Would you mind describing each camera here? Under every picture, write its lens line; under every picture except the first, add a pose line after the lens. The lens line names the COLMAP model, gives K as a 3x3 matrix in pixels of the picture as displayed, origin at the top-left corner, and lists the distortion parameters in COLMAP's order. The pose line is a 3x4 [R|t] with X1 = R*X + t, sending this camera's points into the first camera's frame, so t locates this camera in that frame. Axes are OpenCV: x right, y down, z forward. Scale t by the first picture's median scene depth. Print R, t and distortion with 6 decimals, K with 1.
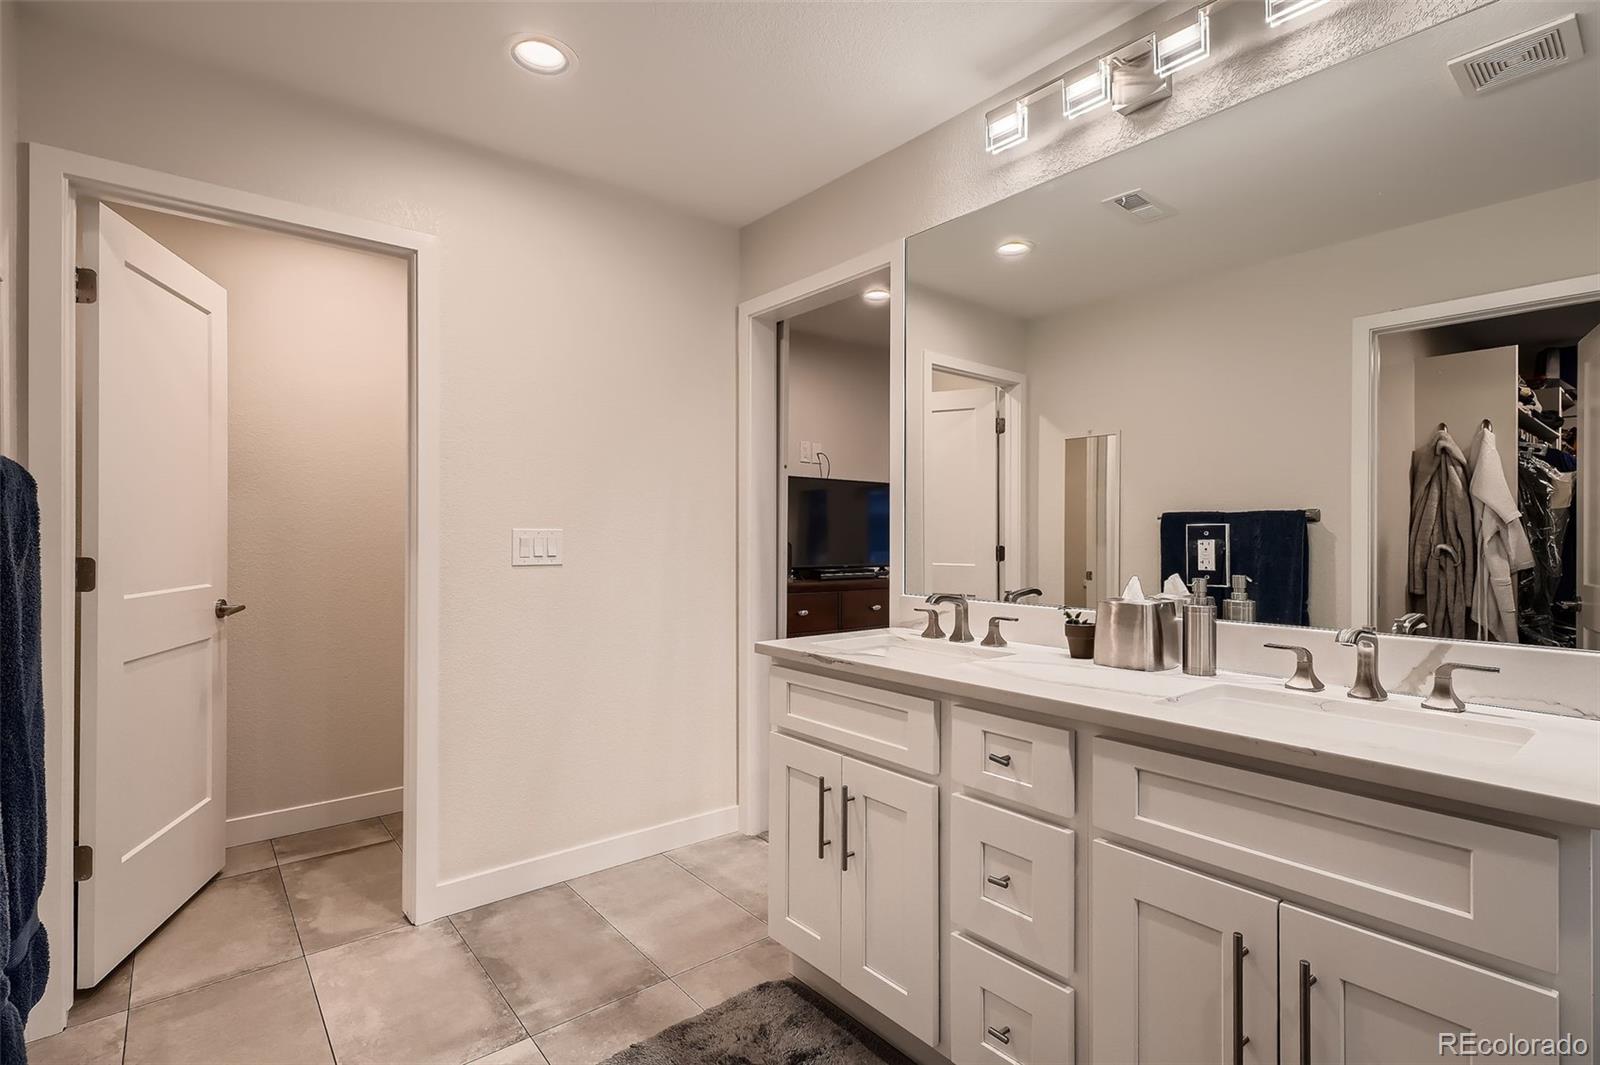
lens RADIAL K [[772.4, 0, 801.1], [0, 772.4, 533.3], [0, 0, 1]] dist [0.012858, -0.002700]
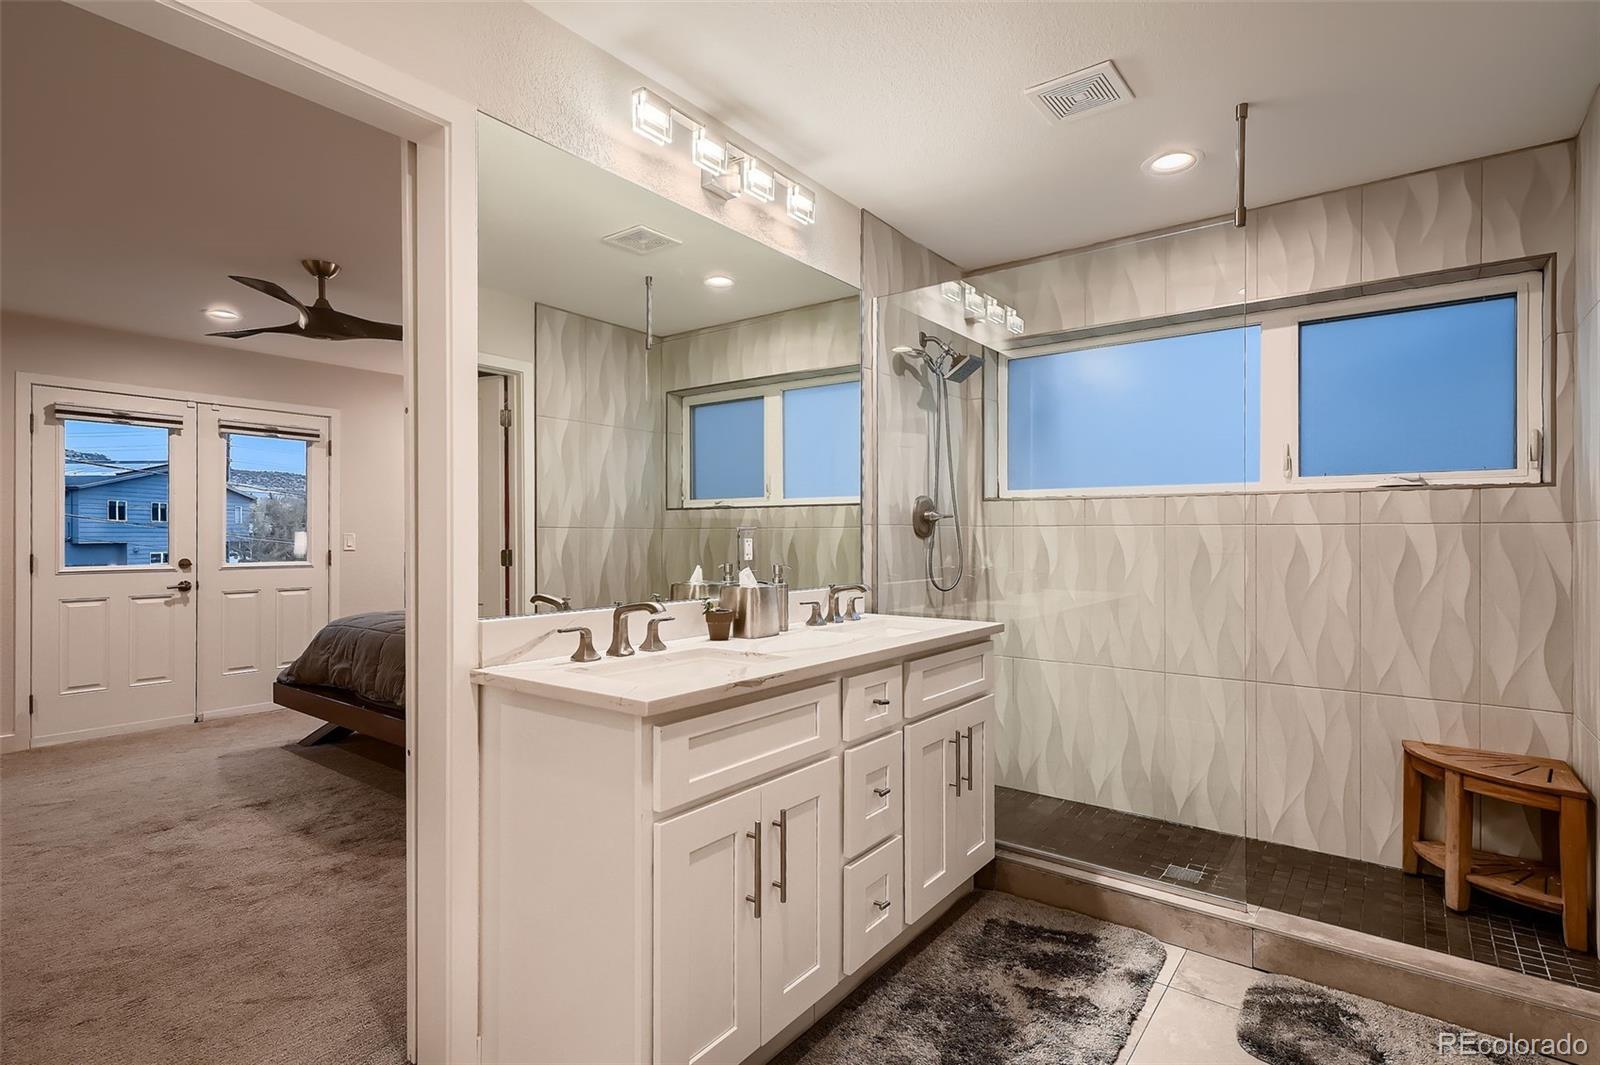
lens RADIAL K [[772.4, 0, 801.3], [0, 772.4, 540.1], [0, 0, 1]] dist [0.012858, -0.002700]
pose [[-0.251317, 0.004511, 0.967894, -0.762636], [0.001742, 0.999990, -0.004208, 0.015215], [-0.967903, 0.000629, -0.251322, 1.125127]]
